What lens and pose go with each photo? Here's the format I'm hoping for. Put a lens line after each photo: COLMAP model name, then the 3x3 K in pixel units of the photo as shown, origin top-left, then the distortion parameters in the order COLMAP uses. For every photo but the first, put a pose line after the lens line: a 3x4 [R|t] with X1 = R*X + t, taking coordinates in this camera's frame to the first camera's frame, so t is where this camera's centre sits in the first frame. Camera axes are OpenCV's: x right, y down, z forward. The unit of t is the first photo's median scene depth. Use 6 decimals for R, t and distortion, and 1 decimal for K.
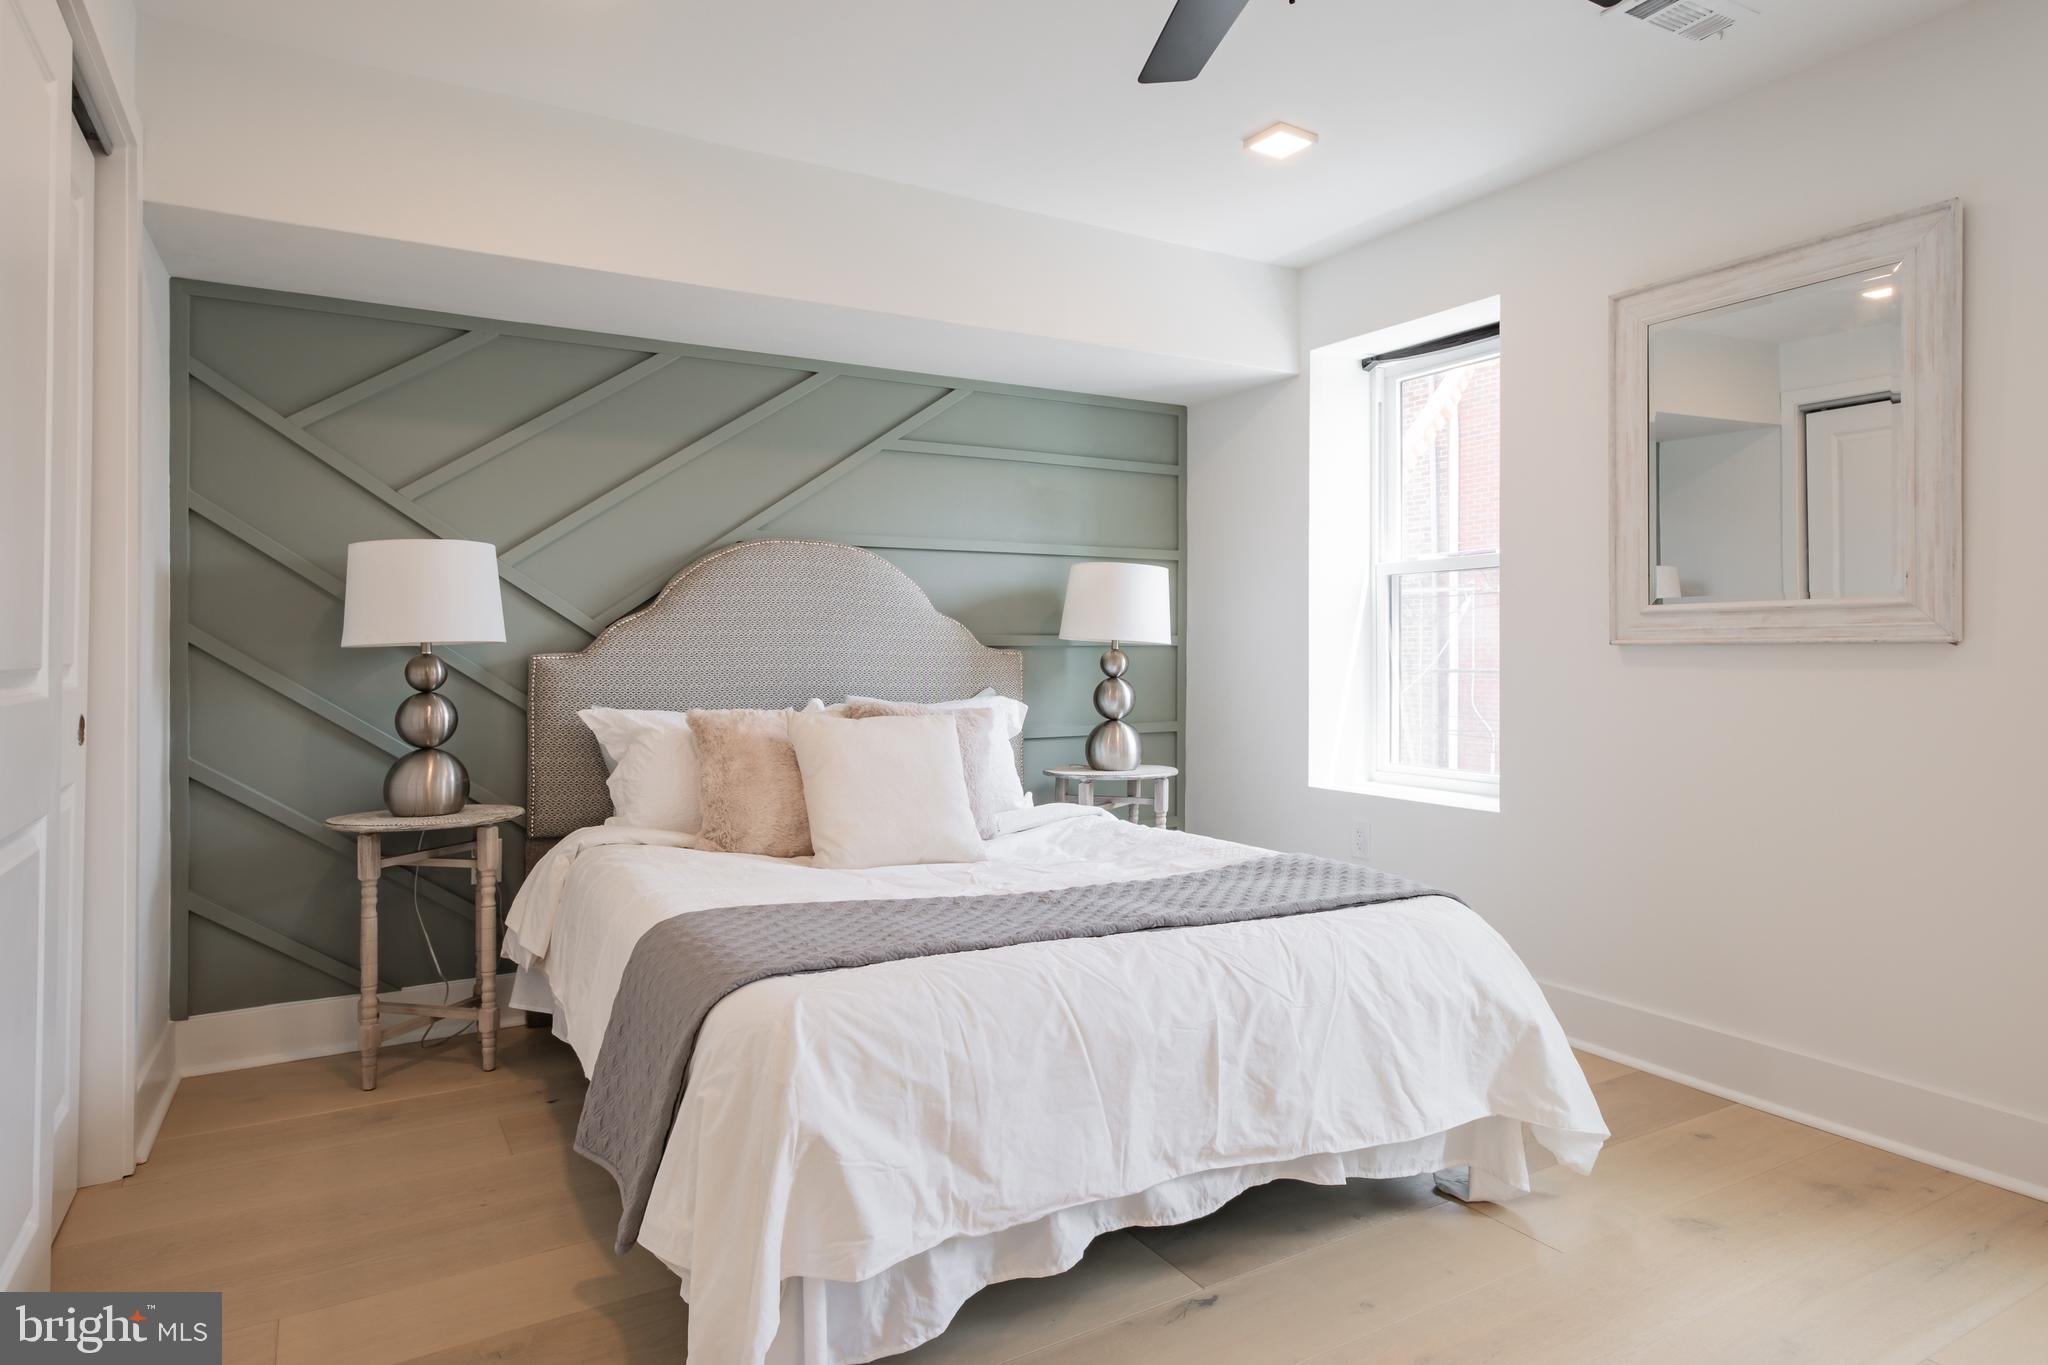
lens RADIAL K [[1218.0, 0, 1021.9], [0, 1218.0, 636.2], [0, 0, 1]] dist [0.013754, 0.000778]
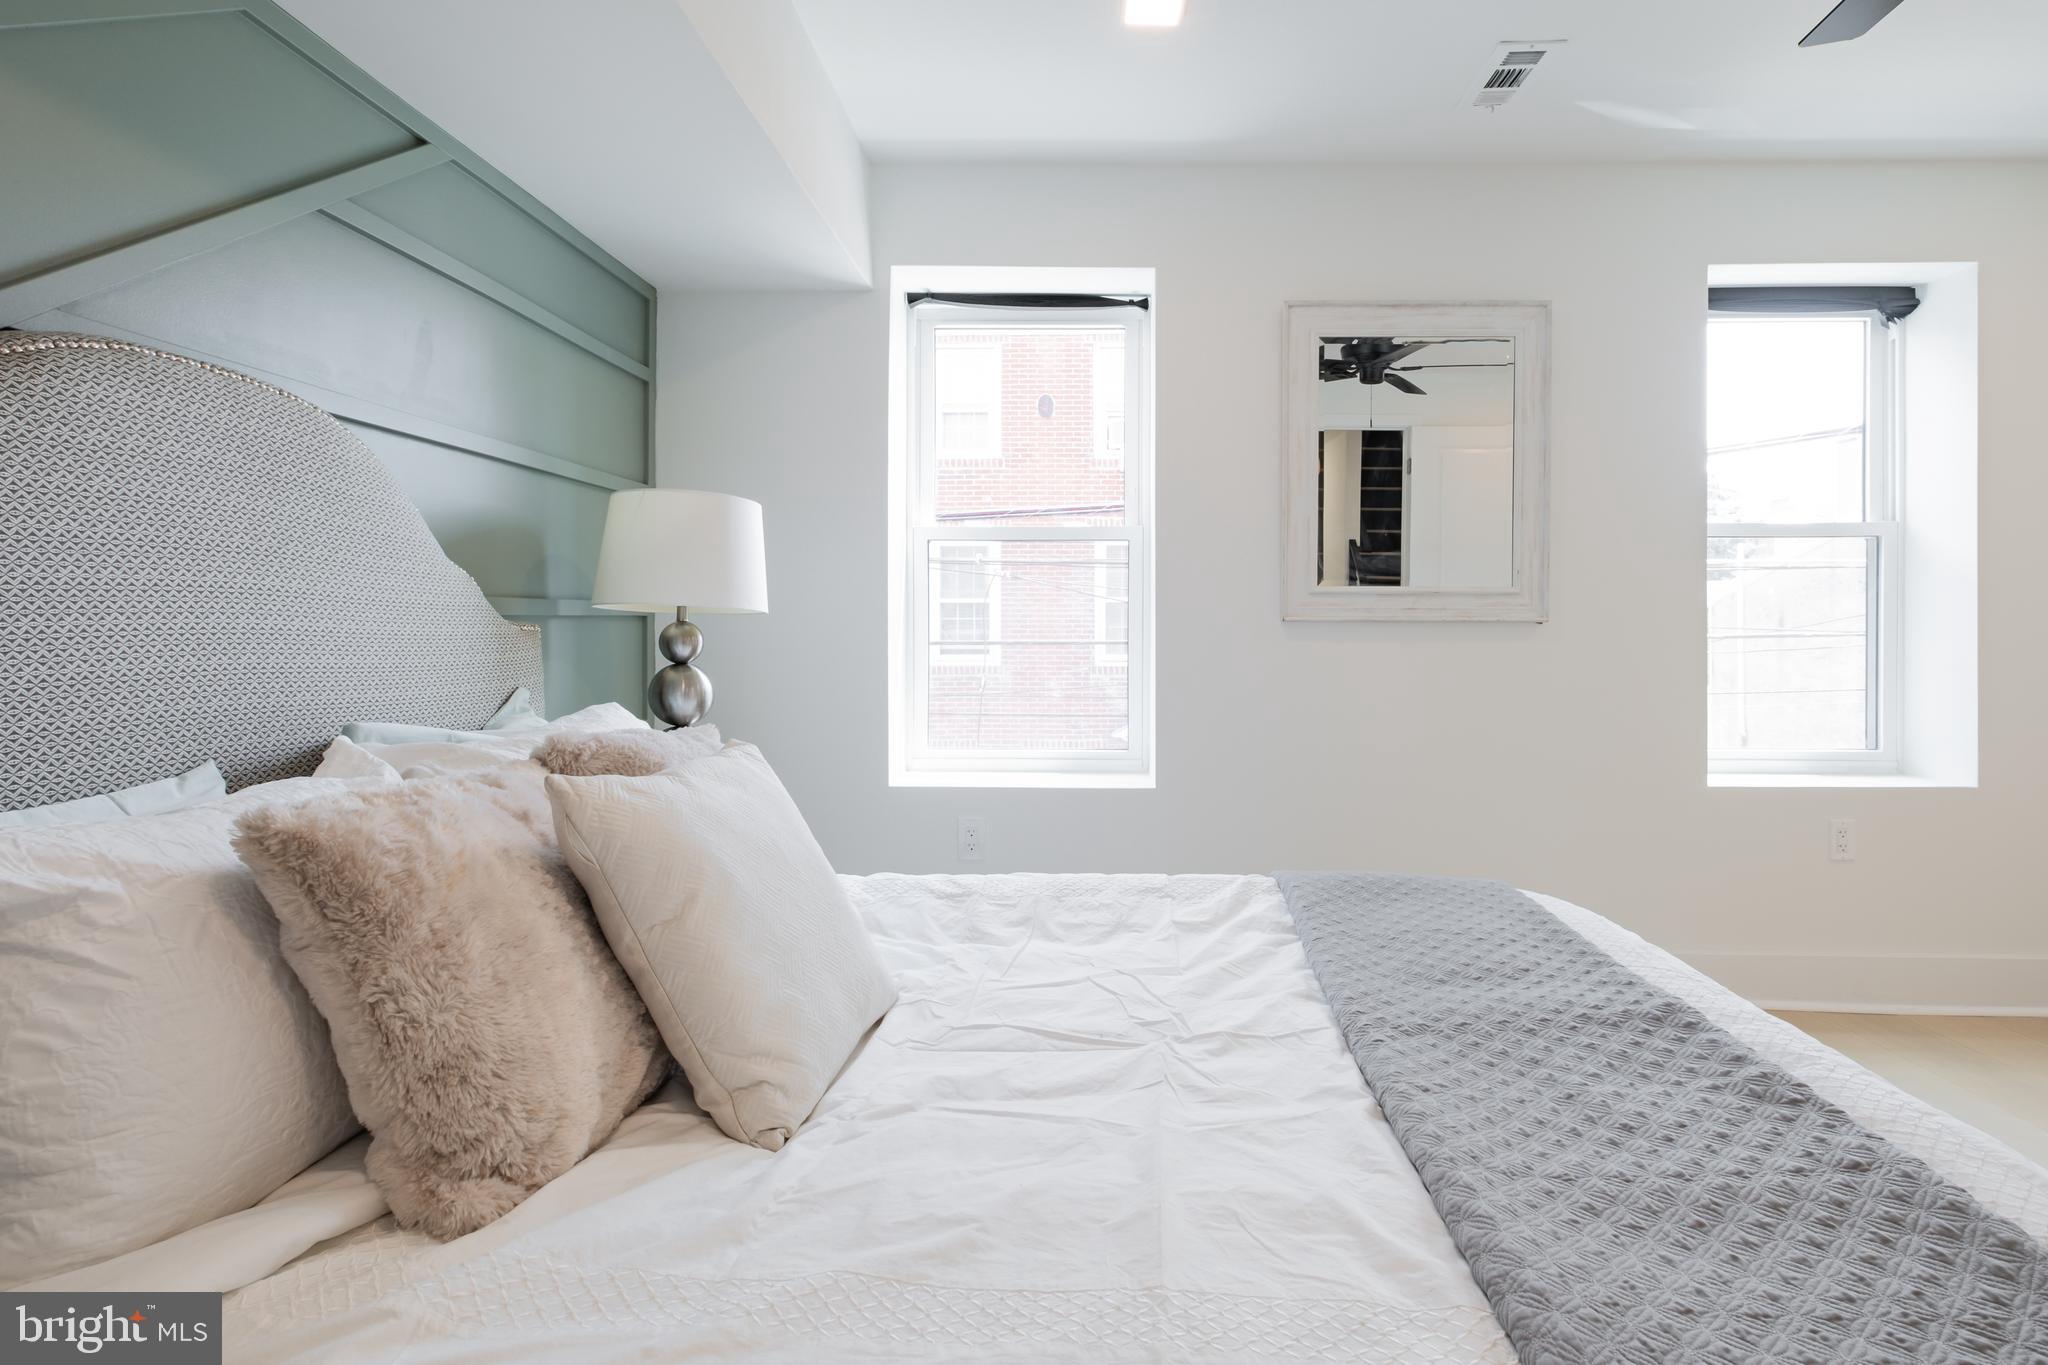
lens RADIAL K [[1050.7, 0, 1024.0], [0, 1050.7, 616.5], [0, 0, 1]] dist [-0.000648, -0.000624]
pose [[0.500790, 0.005685, 0.865550, -0.341543], [-0.016473, 0.999860, 0.002964, 0.003074], [-0.865412, -0.015742, 0.500813, 0.560091]]
